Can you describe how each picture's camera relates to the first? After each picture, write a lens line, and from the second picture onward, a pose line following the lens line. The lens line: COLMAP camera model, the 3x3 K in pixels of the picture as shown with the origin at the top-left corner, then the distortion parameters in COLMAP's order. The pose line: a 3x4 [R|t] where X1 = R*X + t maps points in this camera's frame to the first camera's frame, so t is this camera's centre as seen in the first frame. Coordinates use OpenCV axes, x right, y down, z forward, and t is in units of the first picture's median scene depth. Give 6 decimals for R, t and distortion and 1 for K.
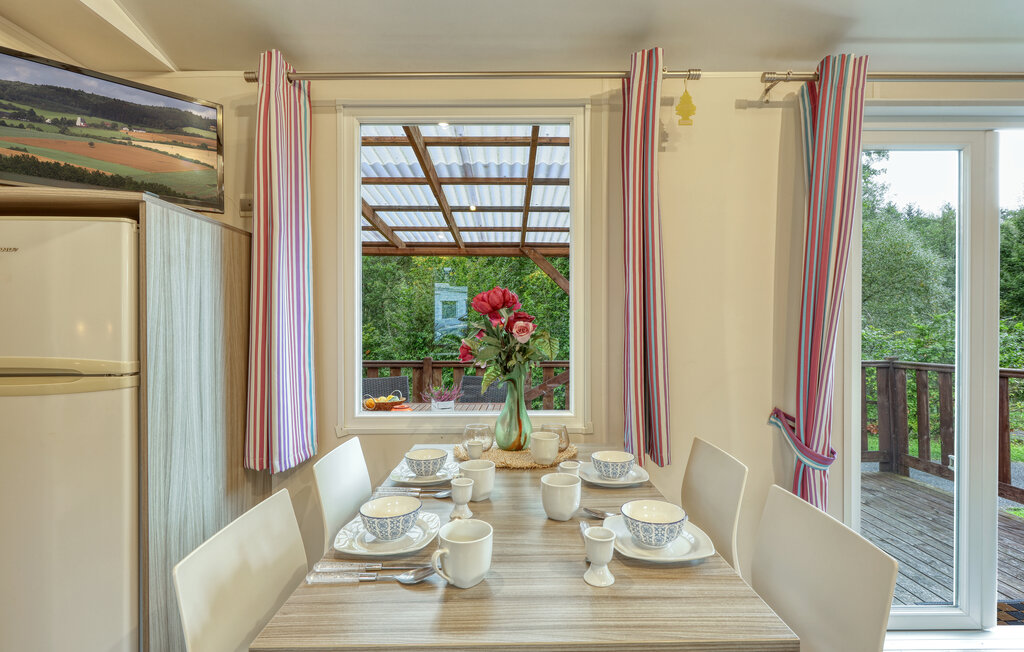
lens RADIAL K [[479.2, 0, 512.0], [0, 479.2, 326.0], [0, 0, 1]] dist [-0.003397, -0.000251]
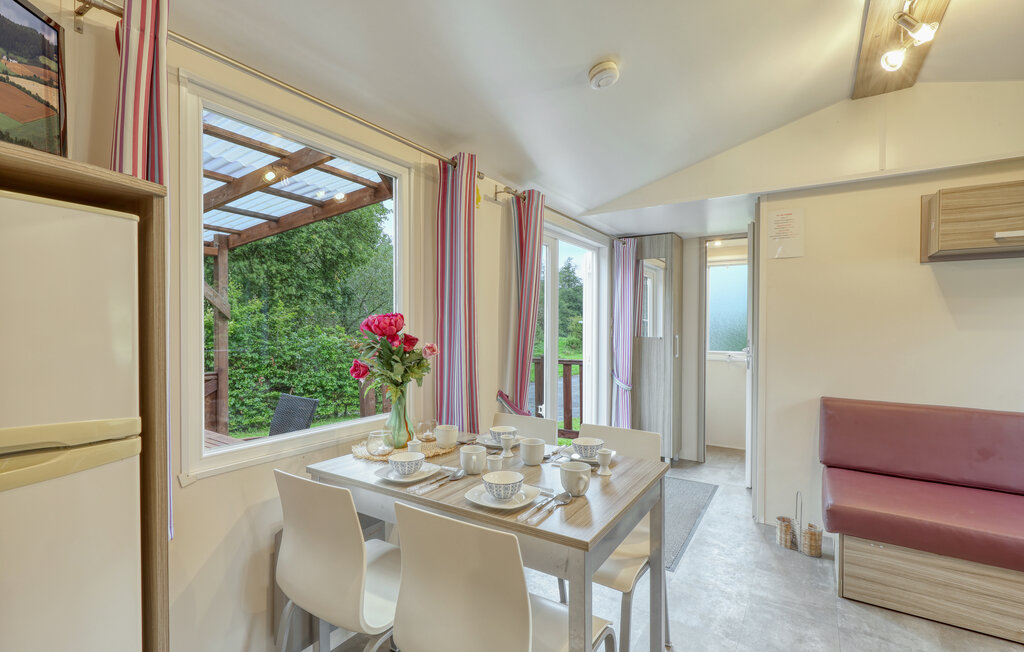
lens RADIAL K [[450.3, 0, 538.5], [0, 450.3, 337.6], [0, 0, 1]] dist [0.000040, 0.000048]
pose [[0.526096, -0.011181, 0.850352, -0.733170], [-0.009553, 0.999773, 0.019056, -0.041211], [-0.850372, -0.018148, 0.525870, 0.083715]]
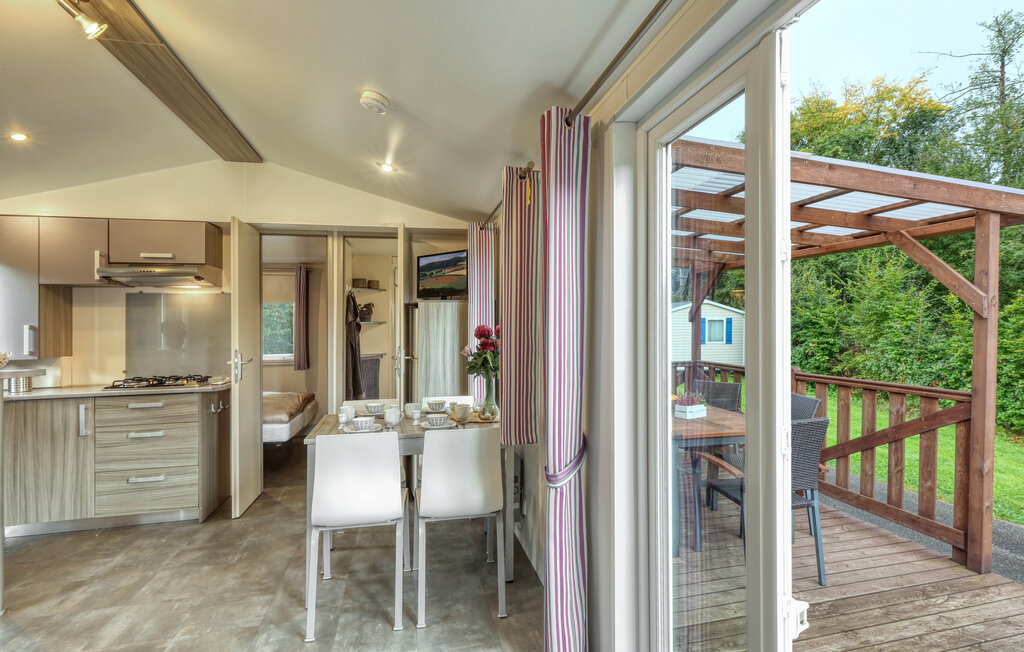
lens RADIAL K [[494.9, 0, 513.7], [0, 494.9, 331.0], [0, 0, 1]] dist [0.000569, 0.000513]
pose [[0.232154, 0.024086, -0.972381, 1.661640], [0.018395, 0.999406, 0.029147, -0.107097], [0.972505, -0.024654, 0.231573, 0.582250]]
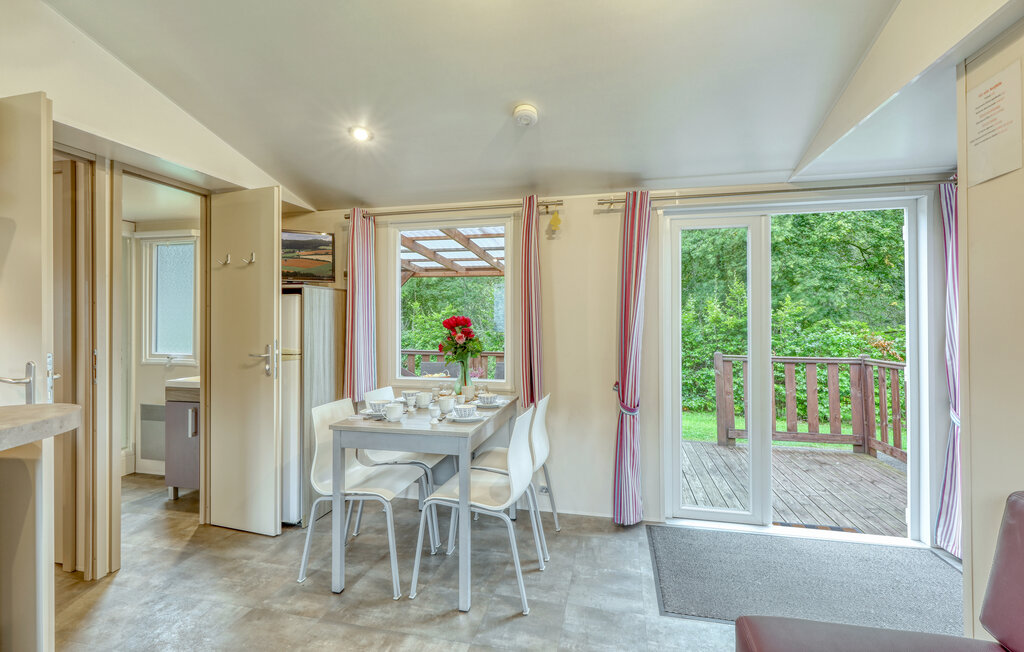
lens RADIAL K [[466.4, 0, 527.6], [0, 466.4, 317.9], [0, 0, 1]] dist [0.002497, 0.000227]
pose [[0.981038, 0.003401, -0.193783, 0.609479], [-0.003717, 0.999992, -0.001267, -0.065870], [0.193777, 0.001963, 0.981044, -0.831591]]
